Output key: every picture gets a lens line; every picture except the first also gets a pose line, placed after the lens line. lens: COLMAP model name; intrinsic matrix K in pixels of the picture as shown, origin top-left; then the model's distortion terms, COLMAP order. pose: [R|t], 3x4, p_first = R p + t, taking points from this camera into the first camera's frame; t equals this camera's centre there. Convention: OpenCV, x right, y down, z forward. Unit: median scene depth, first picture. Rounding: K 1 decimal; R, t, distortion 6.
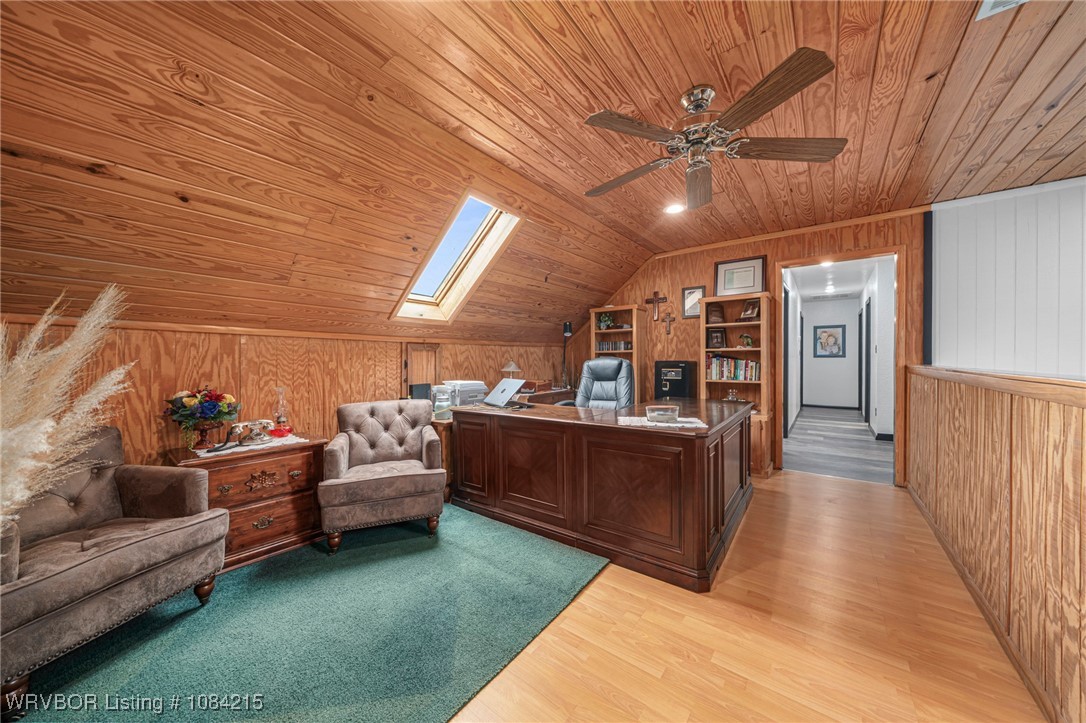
lens RADIAL K [[374.3, 0, 542.7], [0, 374.3, 362.5], [0, 0, 1]] dist [-0.007484, -0.000342]
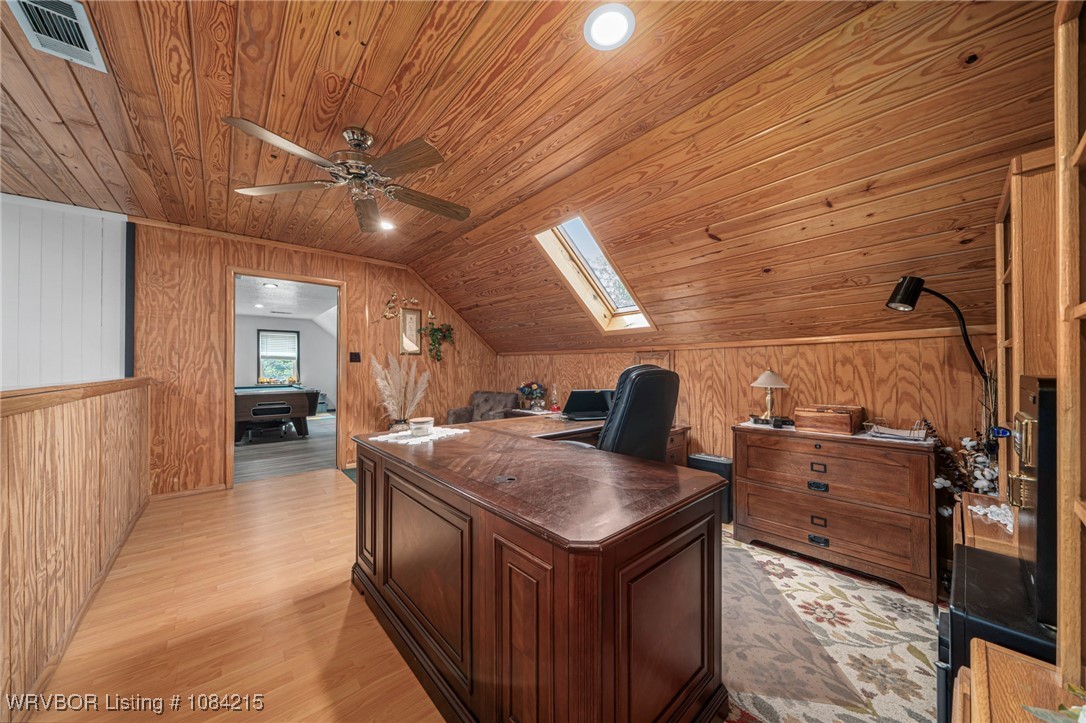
lens RADIAL K [[374.3, 0, 547.3], [0, 374.3, 364.5], [0, 0, 1]] dist [-0.007484, -0.000342]
pose [[-0.183590, -0.003798, -0.982996, 0.876935], [-0.004222, 0.999986, -0.003075, -0.014420], [0.982994, 0.003586, -0.183603, 1.090780]]
